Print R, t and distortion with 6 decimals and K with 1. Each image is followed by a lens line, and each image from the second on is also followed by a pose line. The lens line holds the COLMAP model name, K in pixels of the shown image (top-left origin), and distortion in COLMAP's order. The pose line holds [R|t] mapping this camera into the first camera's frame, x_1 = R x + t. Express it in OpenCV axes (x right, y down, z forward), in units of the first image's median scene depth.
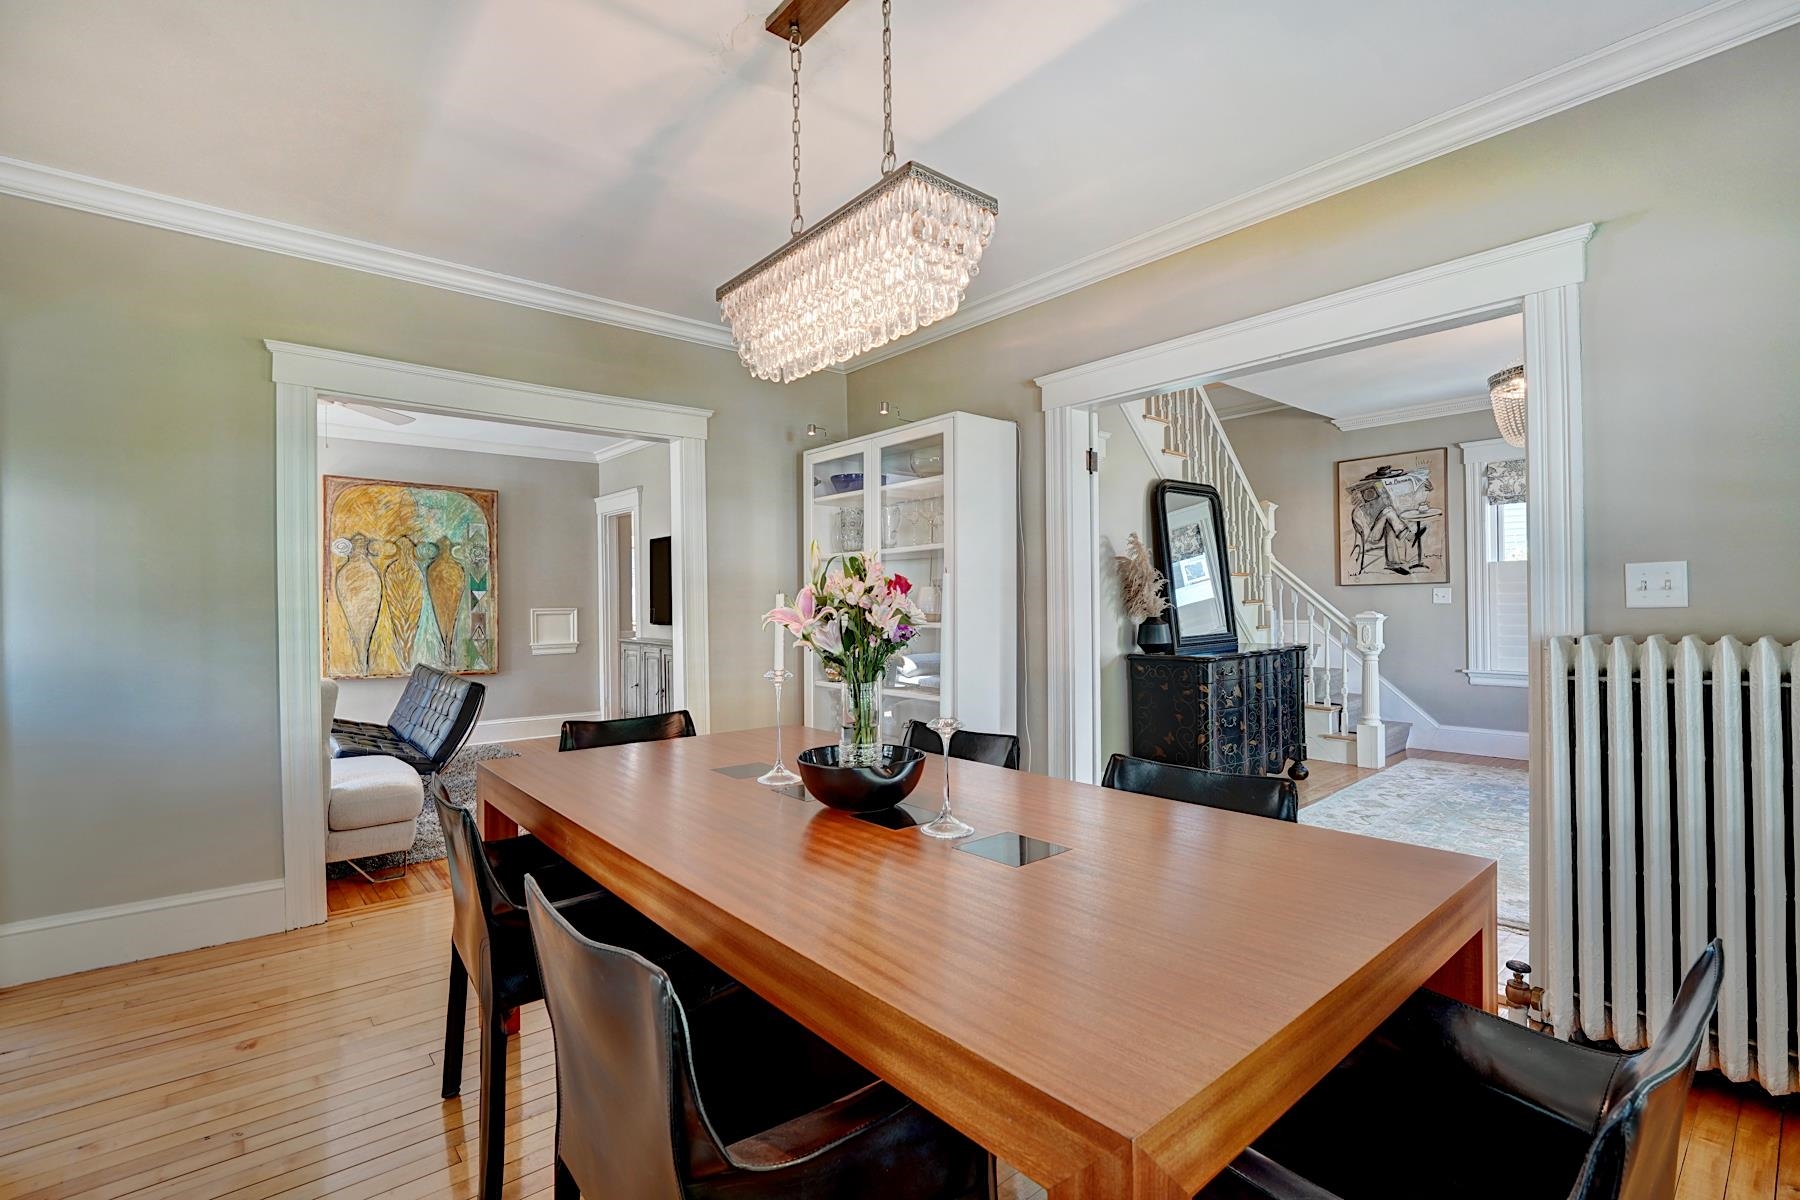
lens RADIAL K [[817.4, 0, 897.1], [0, 817.4, 602.3], [0, 0, 1]] dist [-0.002205, -0.000066]
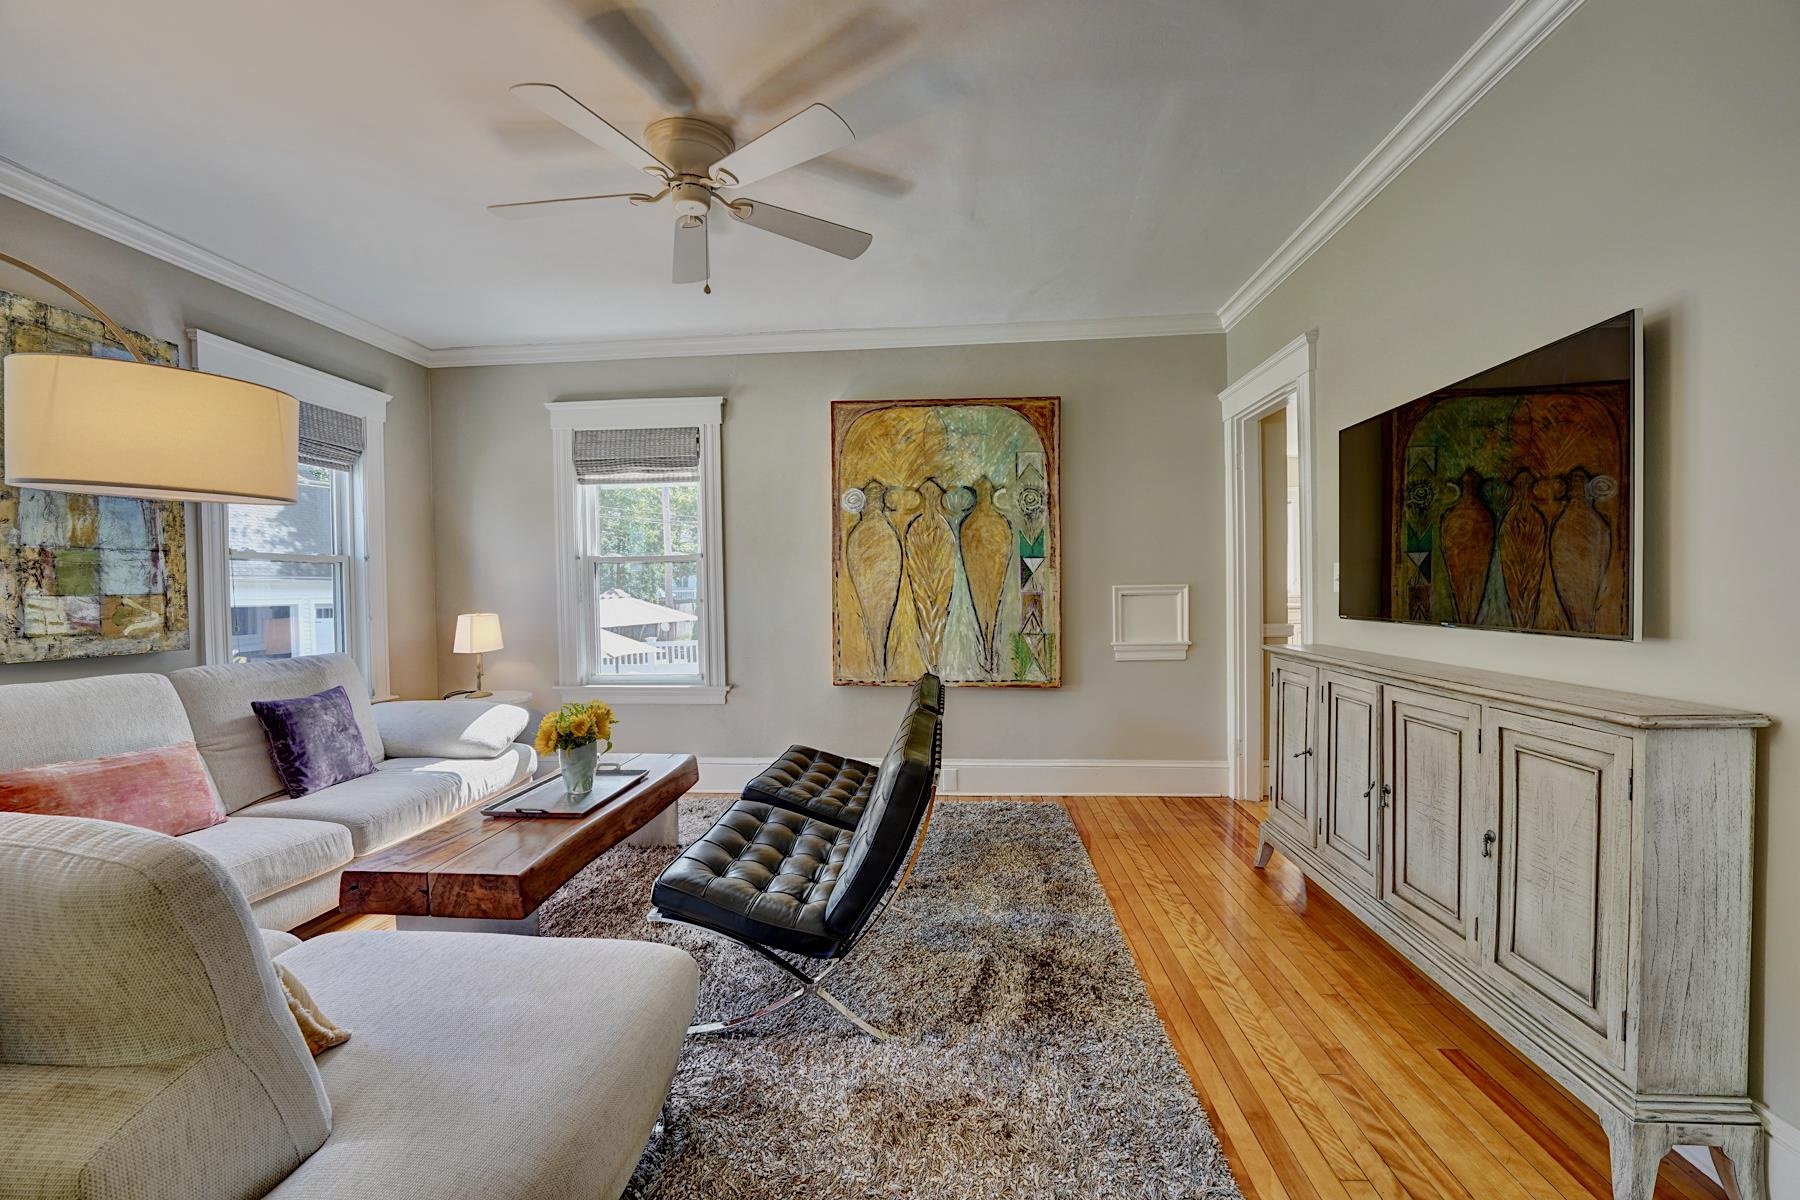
lens RADIAL K [[743.3, 0, 891.3], [0, 743.3, 599.8], [0, 0, 1]] dist [-0.003933, -0.000284]
pose [[0.710123, 0.010347, -0.704002, -0.187182], [0.011629, 0.999583, 0.026421, 0.002251], [0.703982, -0.026949, 0.709707, 0.527570]]
